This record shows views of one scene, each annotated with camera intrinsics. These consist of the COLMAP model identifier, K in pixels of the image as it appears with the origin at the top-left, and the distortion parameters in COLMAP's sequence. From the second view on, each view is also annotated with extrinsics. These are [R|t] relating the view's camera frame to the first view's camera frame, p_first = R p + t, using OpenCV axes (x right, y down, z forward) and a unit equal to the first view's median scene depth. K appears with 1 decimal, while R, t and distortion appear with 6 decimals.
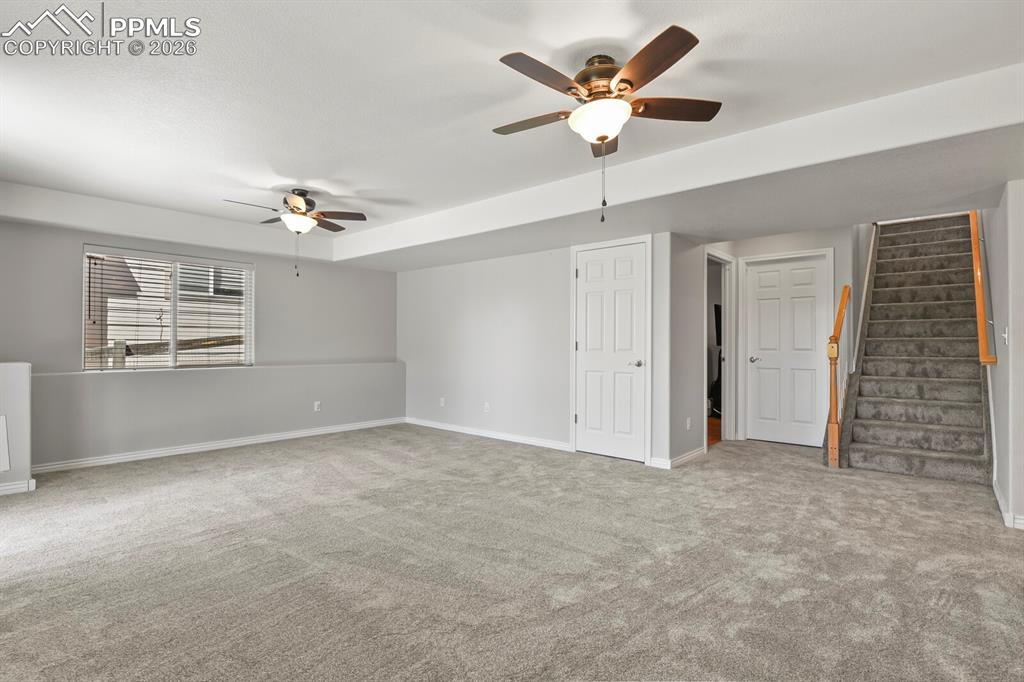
lens RADIAL K [[496.5, 0, 517.1], [0, 496.5, 342.7], [0, 0, 1]] dist [-0.020251, -0.000845]
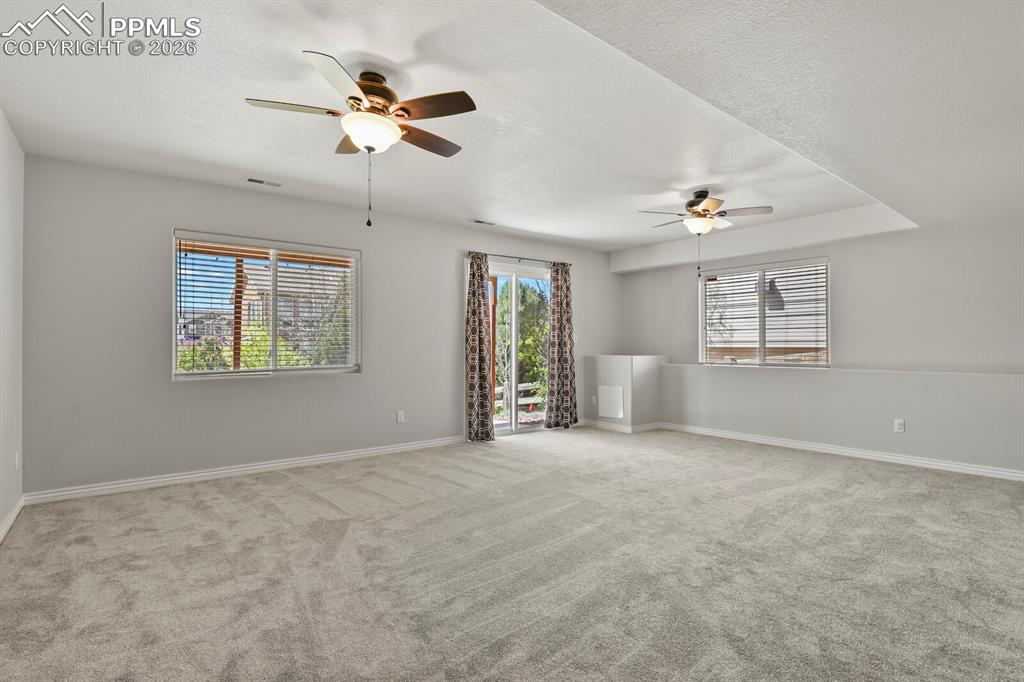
lens RADIAL K [[496.5, 0, 517.1], [0, 496.5, 342.7], [0, 0, 1]] dist [-0.020251, -0.000845]
pose [[-0.174096, -0.008041, -0.984696, 0.355067], [0.001766, 0.999963, -0.008478, 0.005872], [0.984727, -0.003215, -0.174075, 0.454554]]
